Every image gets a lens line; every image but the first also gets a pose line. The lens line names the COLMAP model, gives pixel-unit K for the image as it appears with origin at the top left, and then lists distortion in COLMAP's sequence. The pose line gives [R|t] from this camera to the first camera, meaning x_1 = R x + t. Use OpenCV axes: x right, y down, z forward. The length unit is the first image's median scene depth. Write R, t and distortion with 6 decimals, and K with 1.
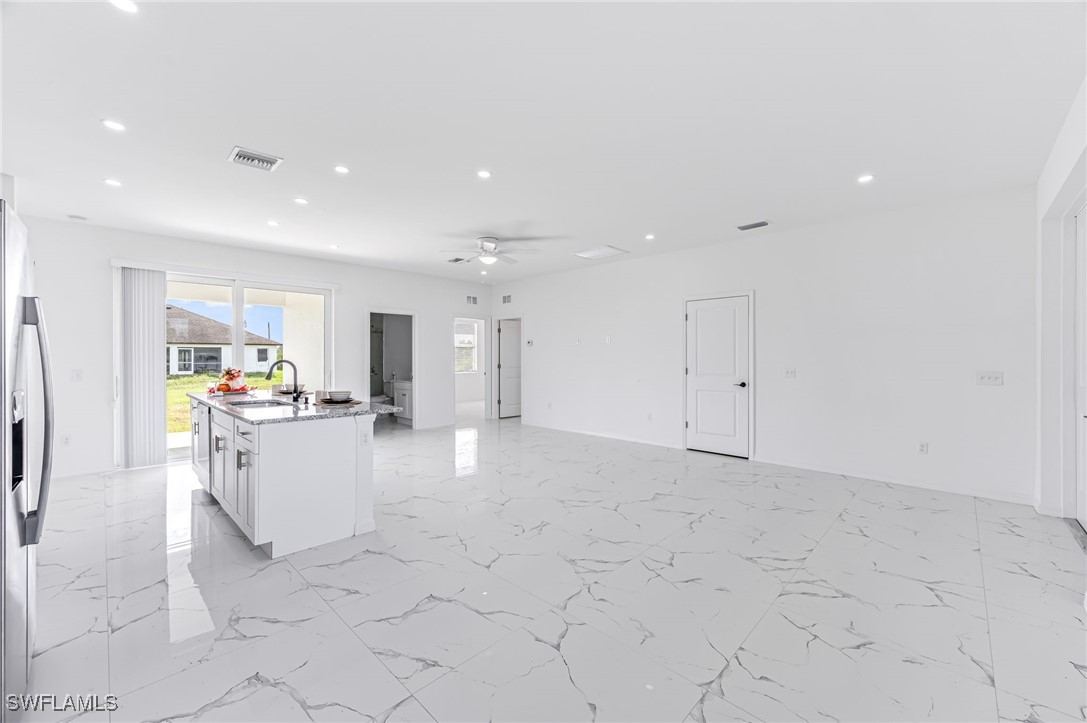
lens RADIAL K [[427.9, 0, 542.1], [0, 427.9, 356.6], [0, 0, 1]] dist [0.000001, 0.000274]
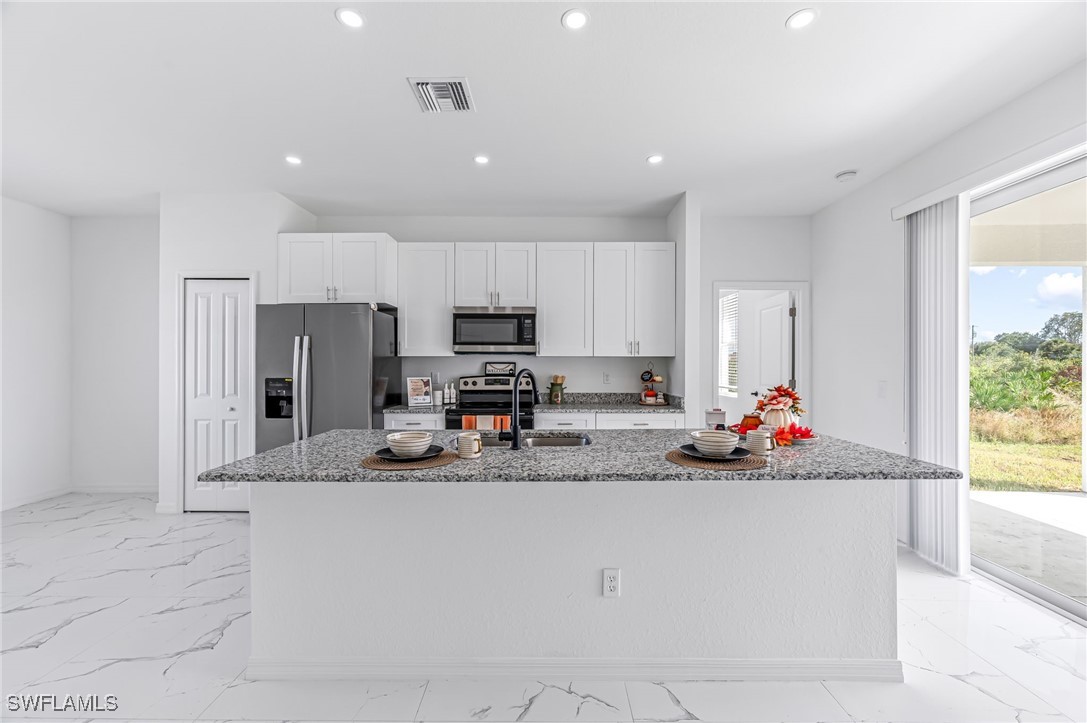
lens RADIAL K [[427.9, 0, 544.2], [0, 427.9, 363.2], [0, 0, 1]] dist [0.000001, 0.000274]
pose [[-0.720307, 0.001453, -0.693654, -0.179186], [0.001868, 0.999998, 0.000155, 0.000181], [0.693653, -0.001184, -0.720309, 1.044033]]
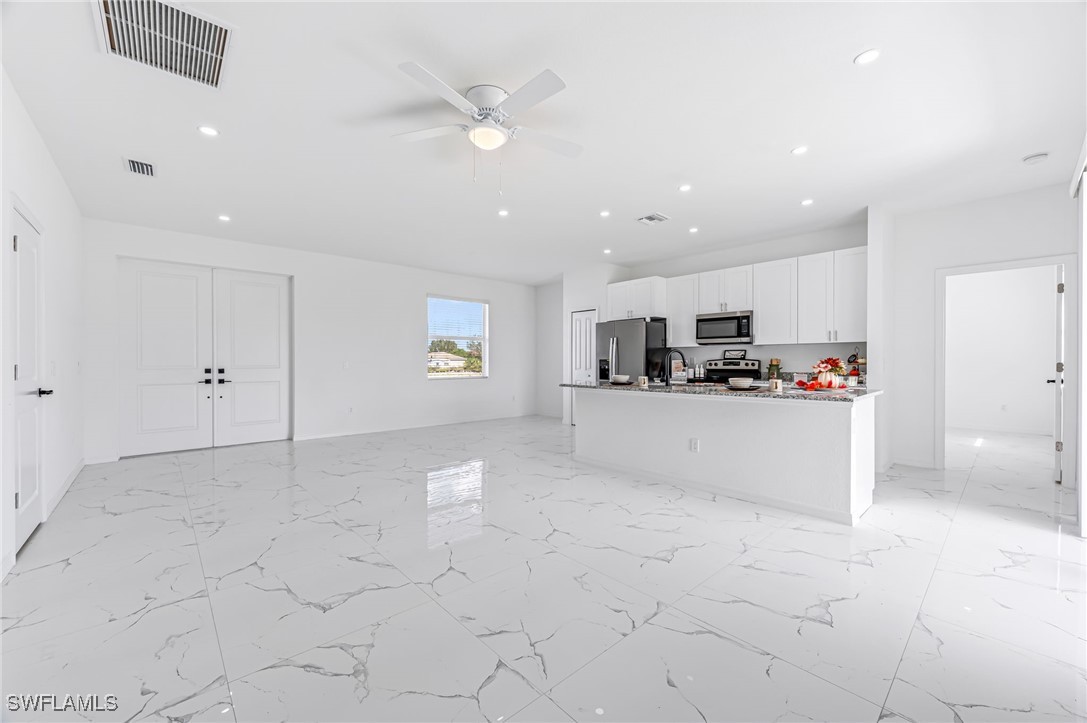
lens RADIAL K [[427.9, 0, 548.7], [0, 427.9, 362.7], [0, 0, 1]] dist [0.000001, 0.000274]
pose [[-0.998684, 0.003873, 0.051142, -0.239305], [0.003970, 0.999990, 0.001806, 0.029620], [-0.051135, 0.002007, -0.998690, 1.601458]]
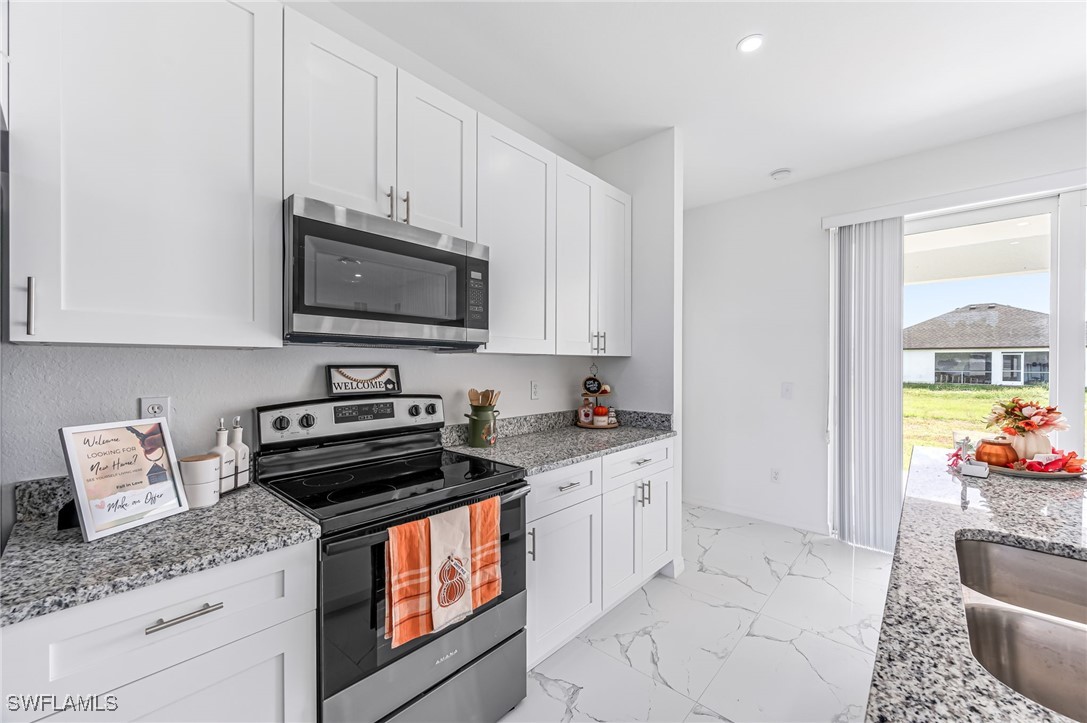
lens RADIAL K [[427.9, 0, 545.5], [0, 427.9, 367.2], [0, 0, 1]] dist [0.000001, 0.000274]
pose [[0.038305, 0.012443, -0.999189, -0.337929], [-0.002448, 0.999921, 0.012358, -0.004313], [0.999263, 0.001972, 0.038332, 0.517946]]
